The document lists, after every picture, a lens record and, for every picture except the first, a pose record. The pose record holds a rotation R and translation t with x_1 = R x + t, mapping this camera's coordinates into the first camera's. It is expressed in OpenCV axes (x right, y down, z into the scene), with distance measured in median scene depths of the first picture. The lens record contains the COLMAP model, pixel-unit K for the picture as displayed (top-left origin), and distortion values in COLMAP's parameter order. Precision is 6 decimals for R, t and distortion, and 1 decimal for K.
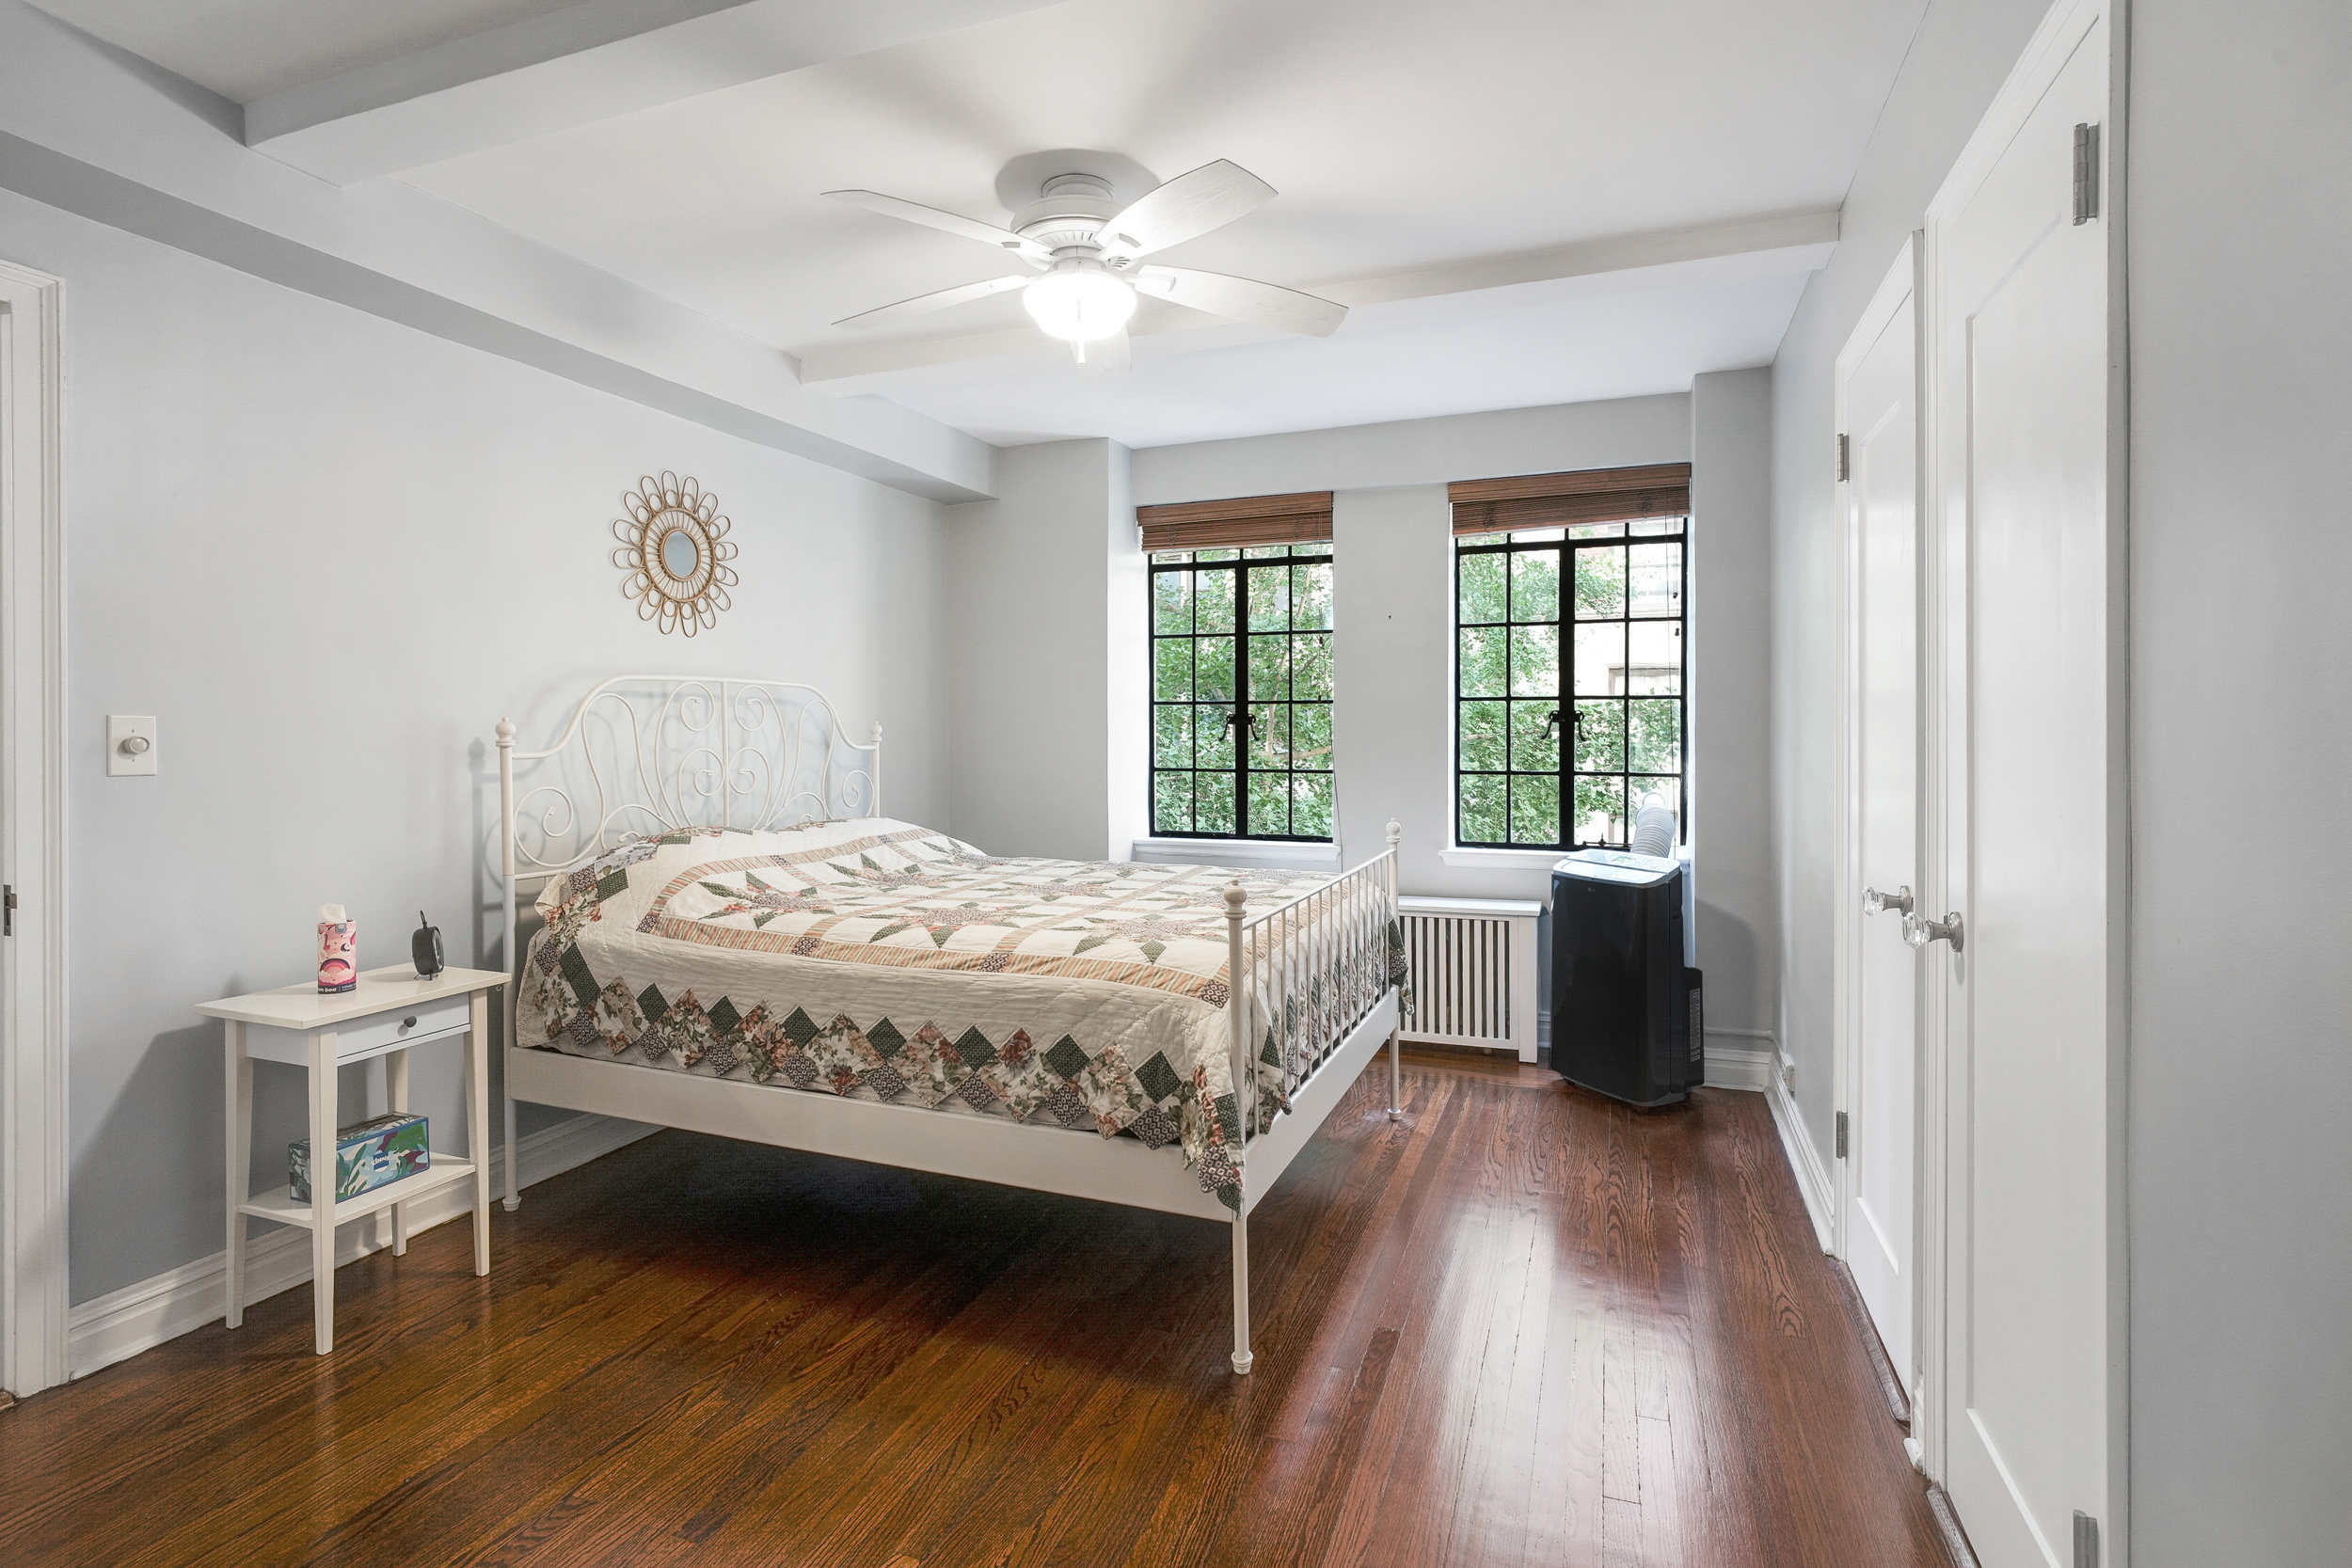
lens RADIAL K [[1119.2, 0, 1175.7], [0, 1119.2, 716.9], [0, 0, 1]] dist [-0.000246, -0.000430]
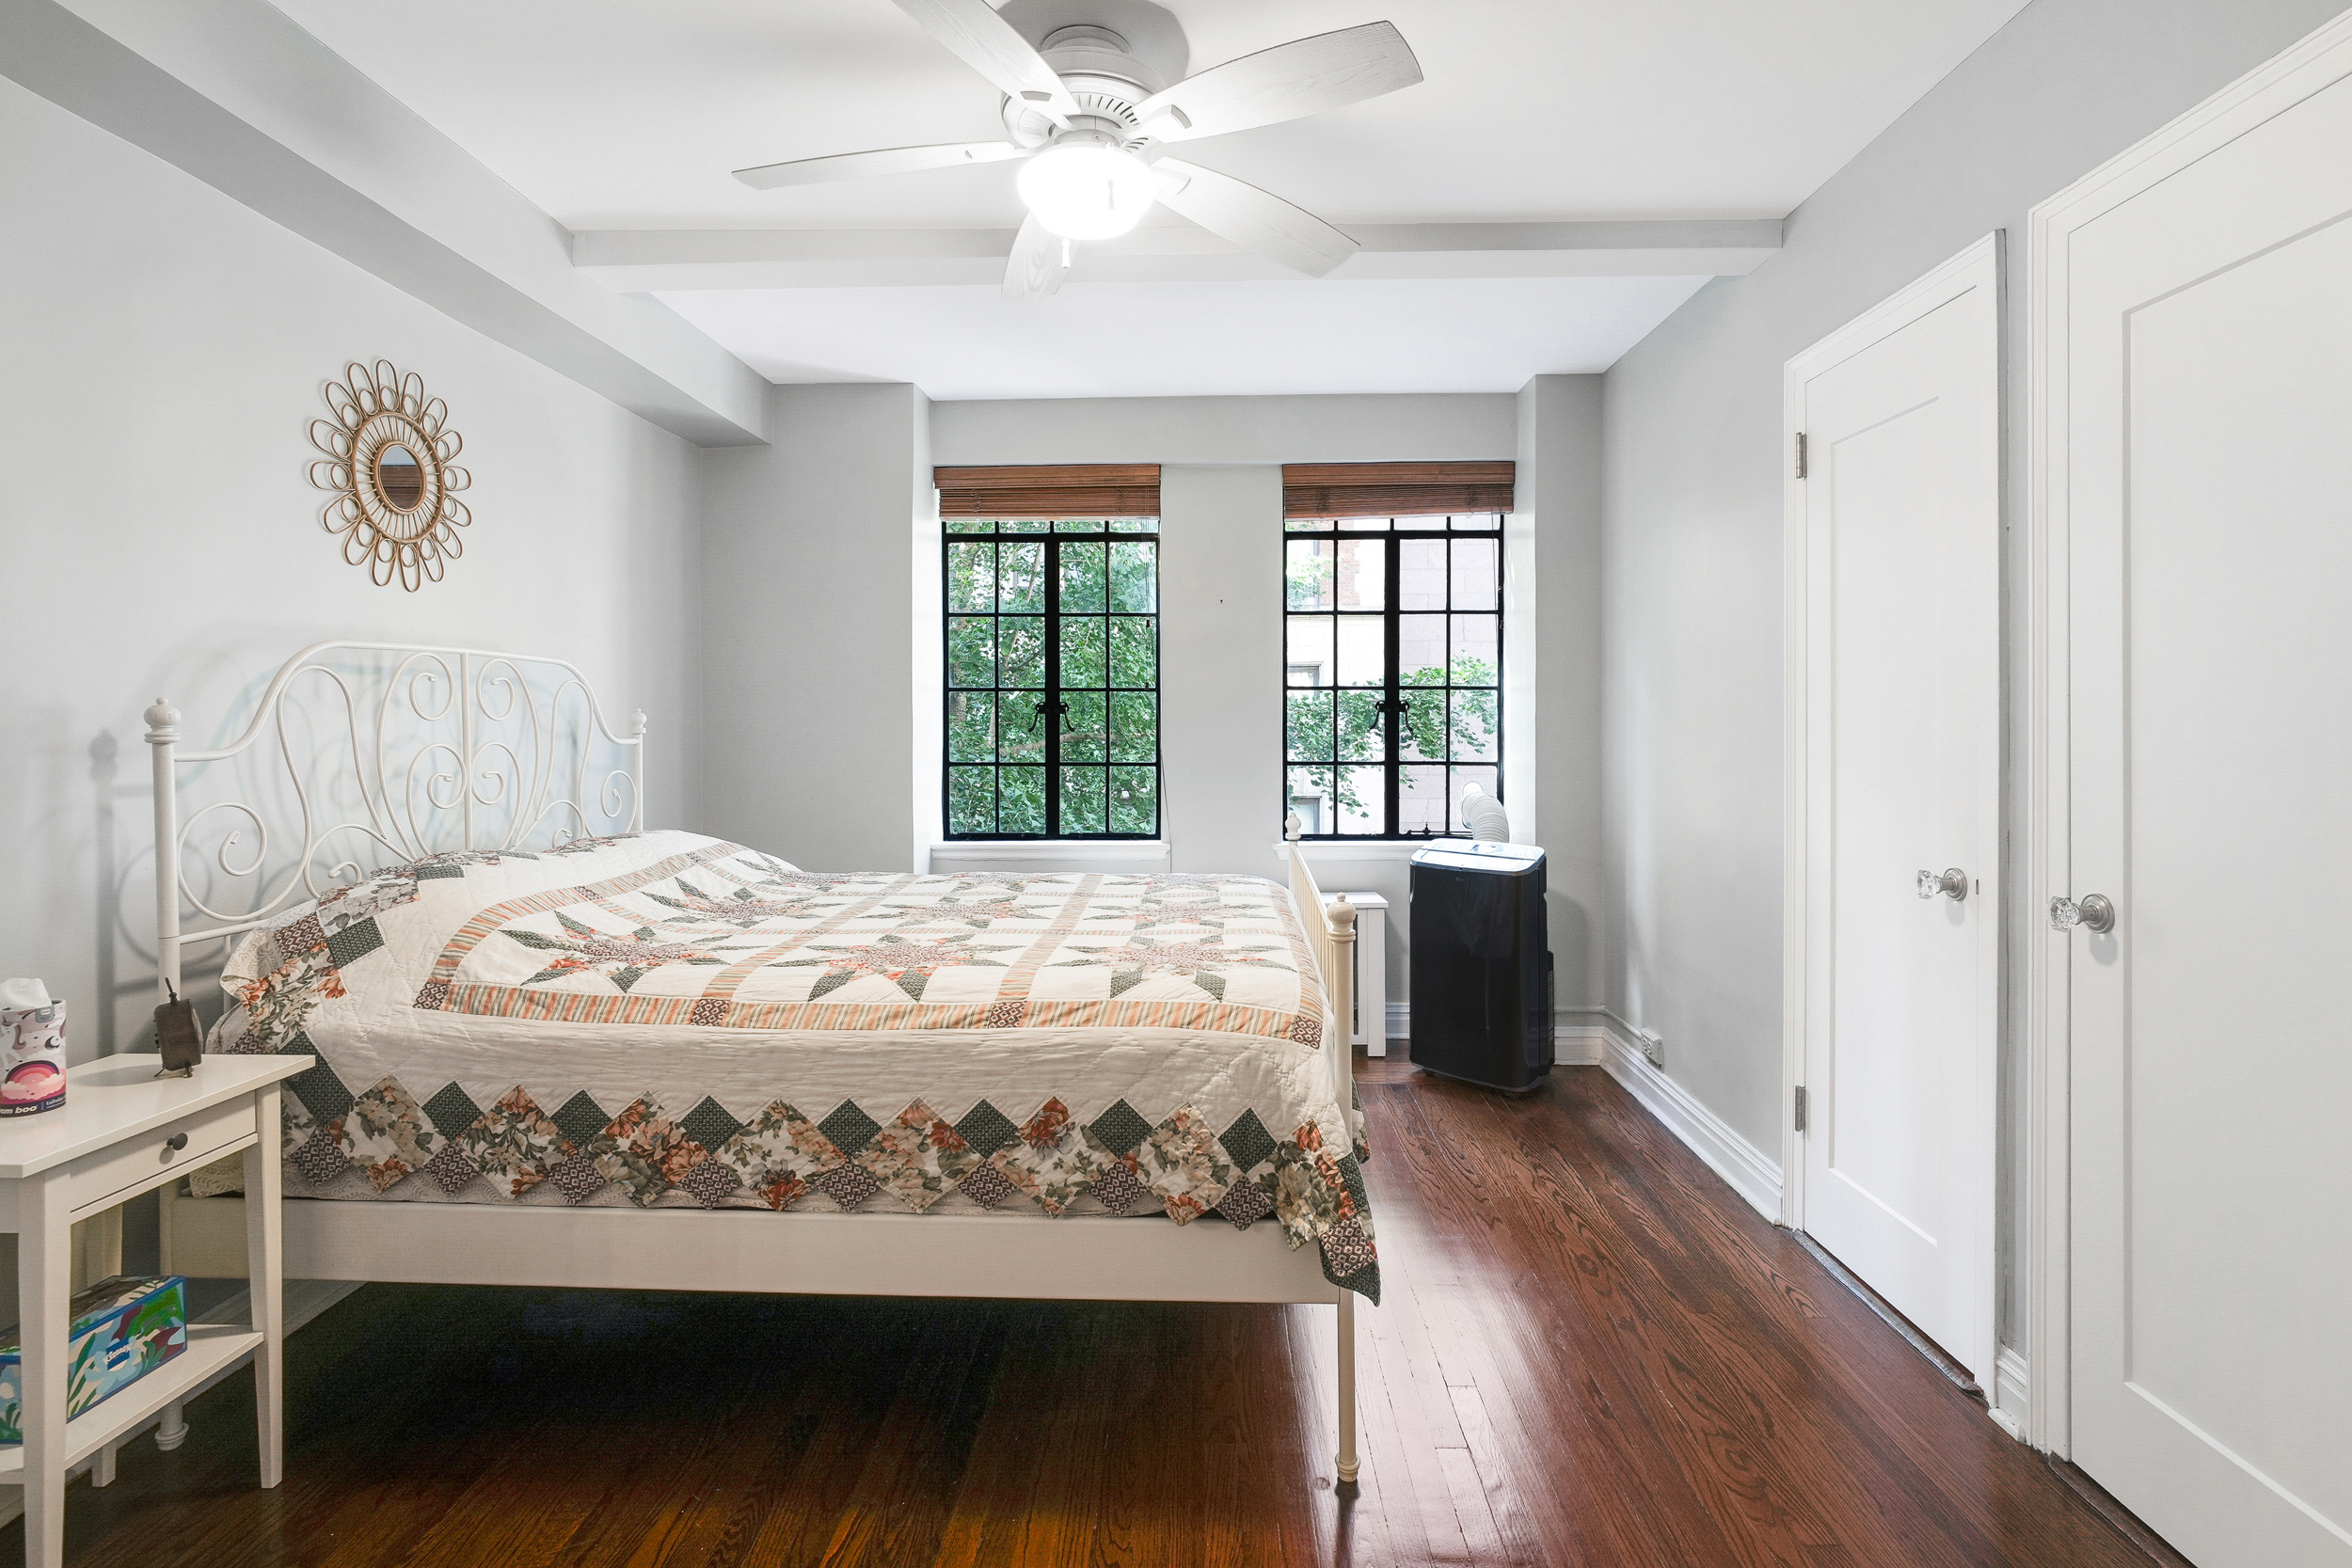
lens RADIAL K [[1116.5, 0, 1176.6], [0, 1116.5, 710.1], [0, 0, 1]] dist [-0.005725, -0.000370]
pose [[0.944310, 0.003219, 0.329042, -0.247203], [-0.003613, 0.999993, 0.000587, 0.004798], [-0.329038, -0.001743, 0.944315, 0.182776]]
